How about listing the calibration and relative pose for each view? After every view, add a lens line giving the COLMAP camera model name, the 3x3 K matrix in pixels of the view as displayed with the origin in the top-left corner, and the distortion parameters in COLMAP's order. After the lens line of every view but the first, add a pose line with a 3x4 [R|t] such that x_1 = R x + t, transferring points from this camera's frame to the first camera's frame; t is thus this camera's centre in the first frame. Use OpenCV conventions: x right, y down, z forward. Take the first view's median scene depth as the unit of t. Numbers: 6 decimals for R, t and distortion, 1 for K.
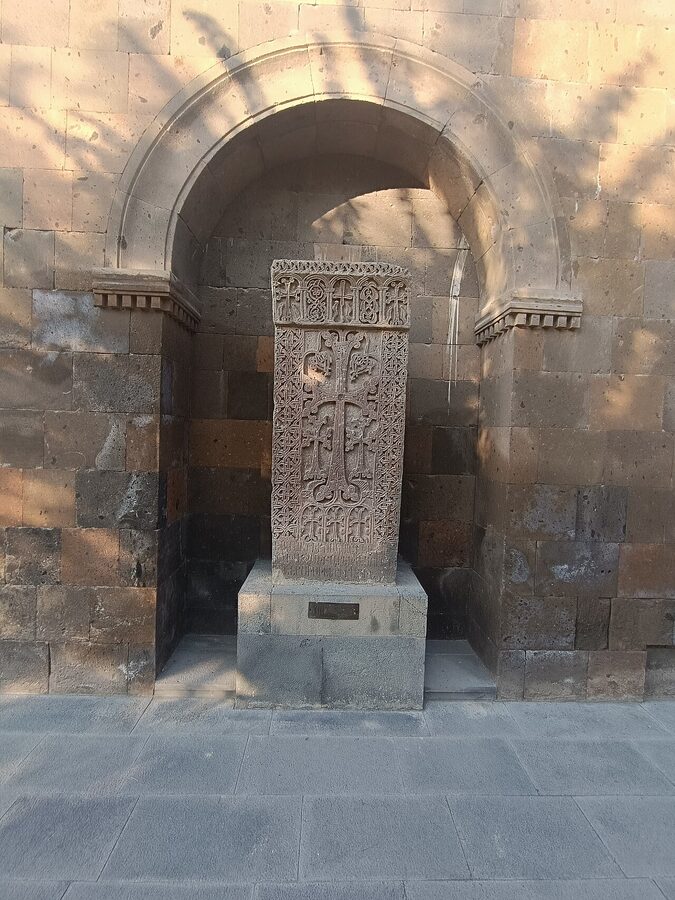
lens RADIAL K [[788.7, 0, 337.5], [0, 788.7, 450.0], [0, 0, 1]] dist [0.088391, -0.004934]
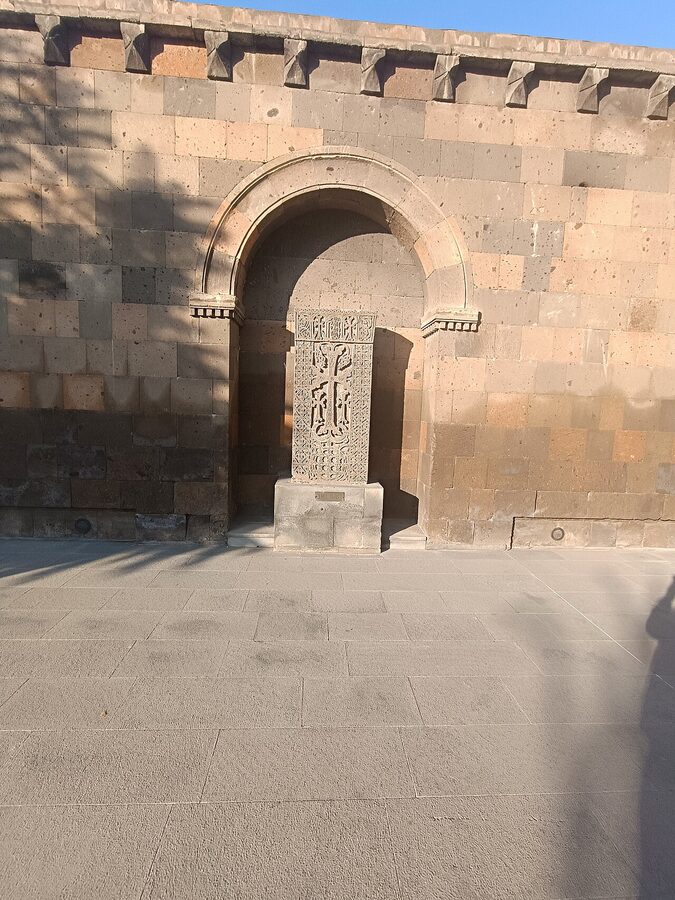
lens RADIAL K [[788.7, 0, 337.5], [0, 788.7, 450.0], [0, 0, 1]] dist [0.088391, -0.004934]
pose [[0.999836, 0.005197, 0.017374, -0.016986], [-0.004978, 0.999908, -0.012611, 0.124970], [-0.017437, 0.012523, 0.999770, -0.681883]]
